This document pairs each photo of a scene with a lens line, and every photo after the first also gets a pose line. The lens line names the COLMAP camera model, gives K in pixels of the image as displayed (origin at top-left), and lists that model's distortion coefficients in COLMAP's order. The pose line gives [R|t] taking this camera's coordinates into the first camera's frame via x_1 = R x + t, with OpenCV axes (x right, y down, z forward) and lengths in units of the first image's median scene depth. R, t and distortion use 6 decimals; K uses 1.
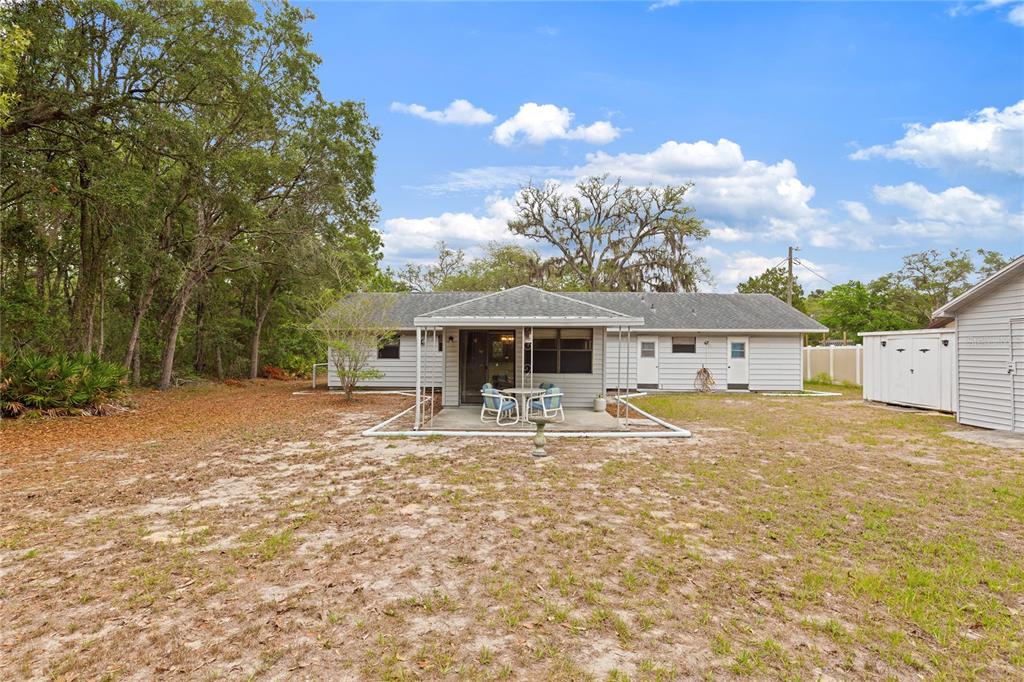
lens RADIAL K [[484.8, 0, 517.7], [0, 484.8, 345.4], [0, 0, 1]] dist [-0.000068, 0.000097]
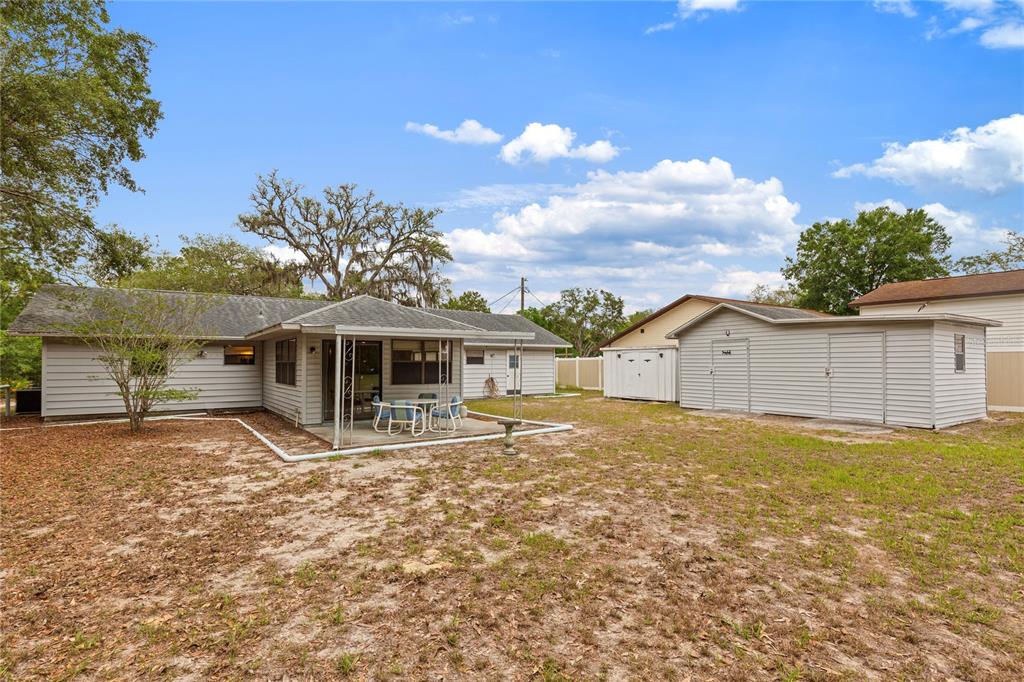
lens RADIAL K [[483.5, 0, 509.4], [0, 483.5, 356.3], [0, 0, 1]] dist [0.000587, 0.000003]
pose [[0.814606, 0.000627, 0.580015, -0.359169], [0.003454, 0.999976, -0.005931, 0.005731], [-0.580005, 0.006834, 0.814584, 0.059794]]
